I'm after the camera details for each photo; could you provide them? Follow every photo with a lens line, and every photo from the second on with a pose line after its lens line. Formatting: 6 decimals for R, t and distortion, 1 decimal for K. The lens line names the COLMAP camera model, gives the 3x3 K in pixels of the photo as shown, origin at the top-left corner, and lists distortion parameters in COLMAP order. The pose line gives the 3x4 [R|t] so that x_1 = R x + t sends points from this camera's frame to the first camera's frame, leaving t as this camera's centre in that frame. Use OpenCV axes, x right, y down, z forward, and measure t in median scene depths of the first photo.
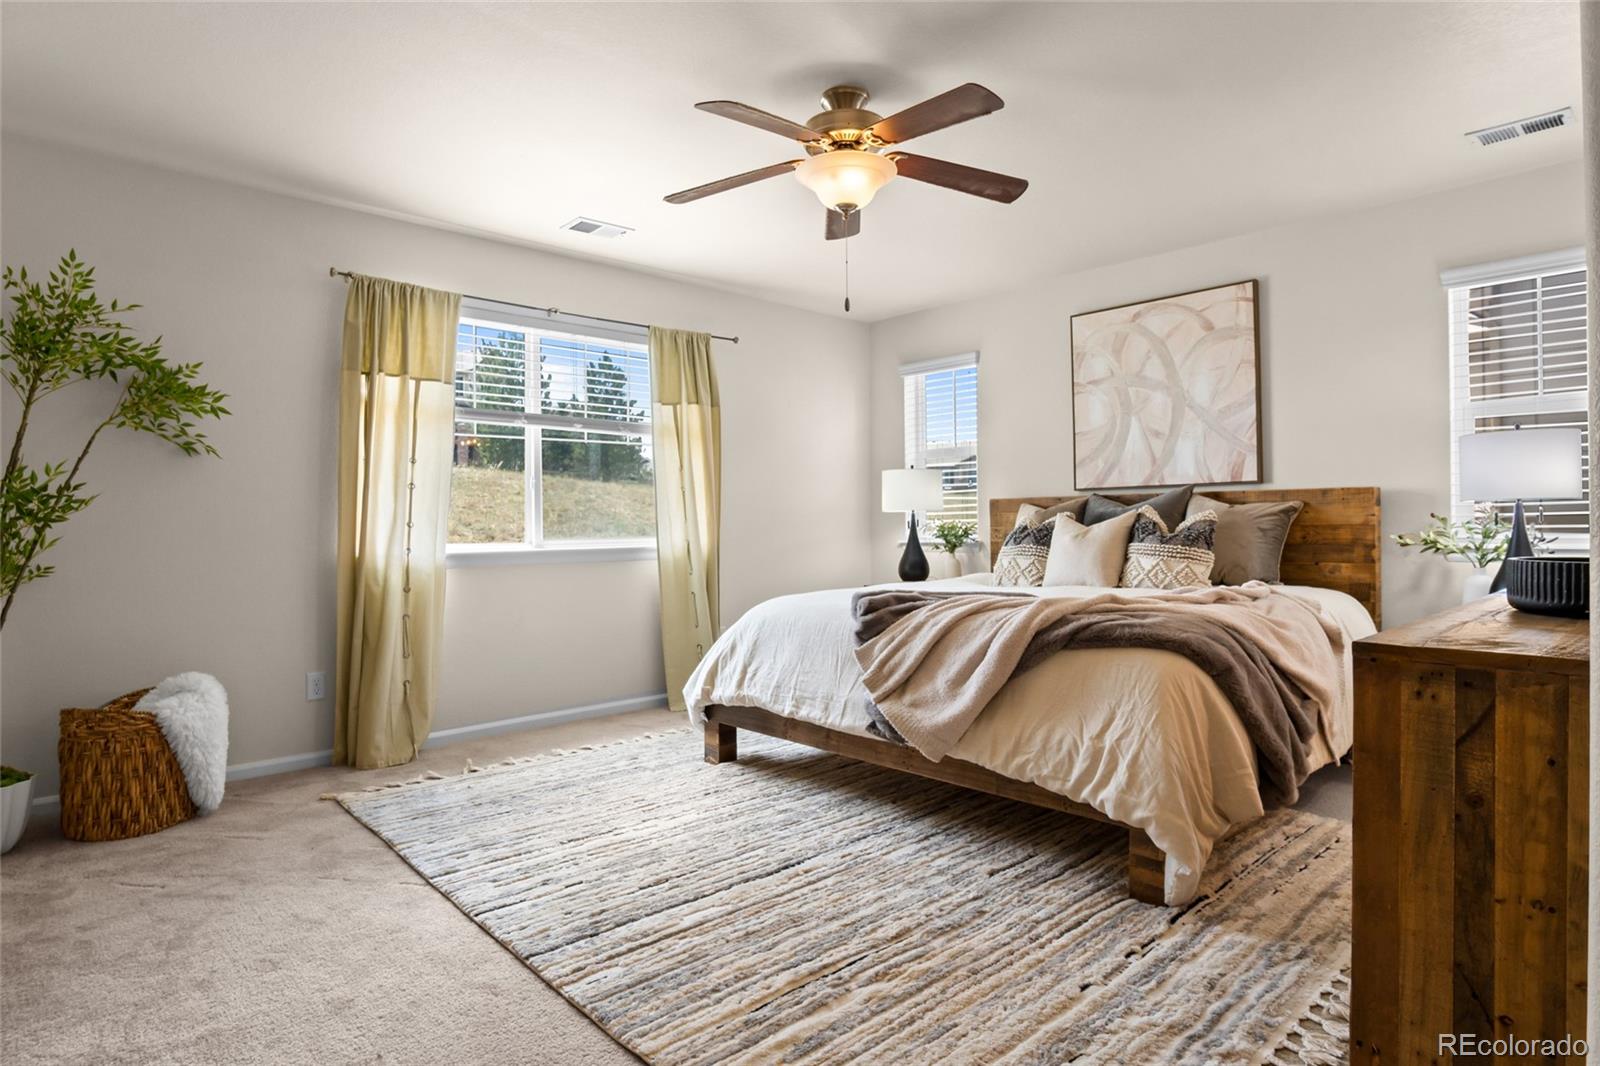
lens RADIAL K [[868.6, 0, 814.7], [0, 868.6, 532.4], [0, 0, 1]] dist [-0.031324, 0.006058]
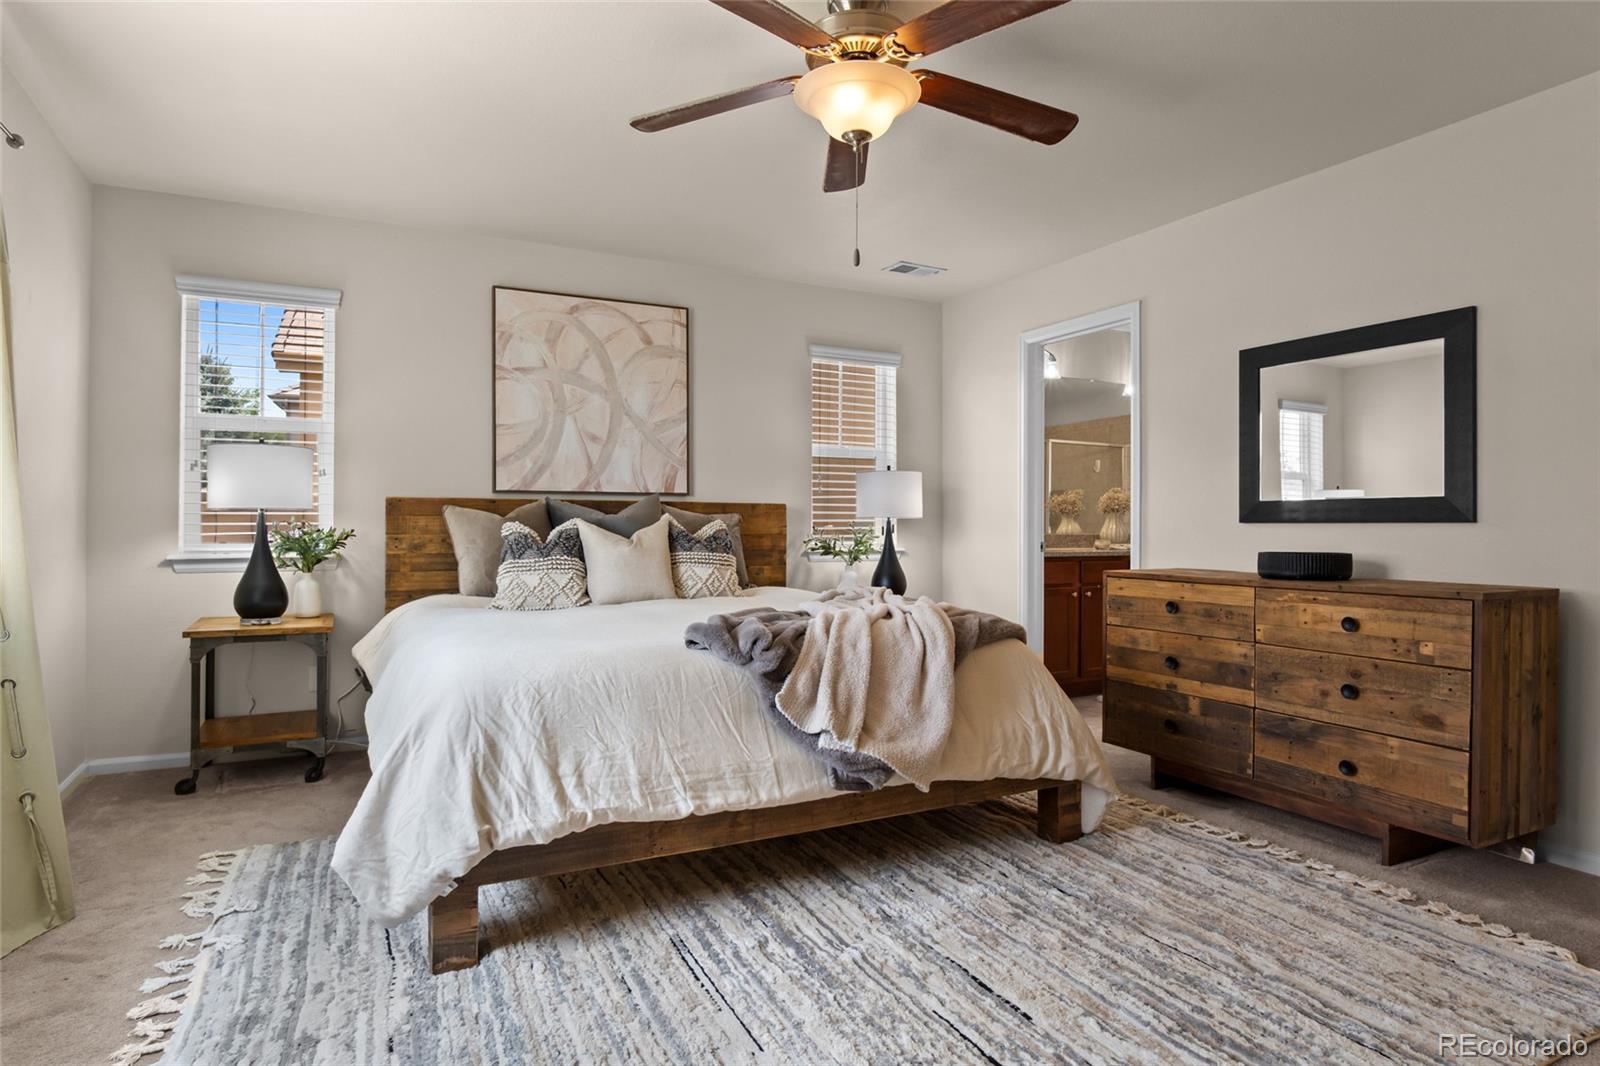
lens RADIAL K [[868.6, 0, 801.8], [0, 868.6, 530.7], [0, 0, 1]] dist [-0.031324, 0.006058]
pose [[0.287012, 0.007587, 0.957897, -0.469046], [0.003592, 0.999953, -0.008996, -0.002104], [-0.957920, 0.006023, 0.286972, 0.519727]]
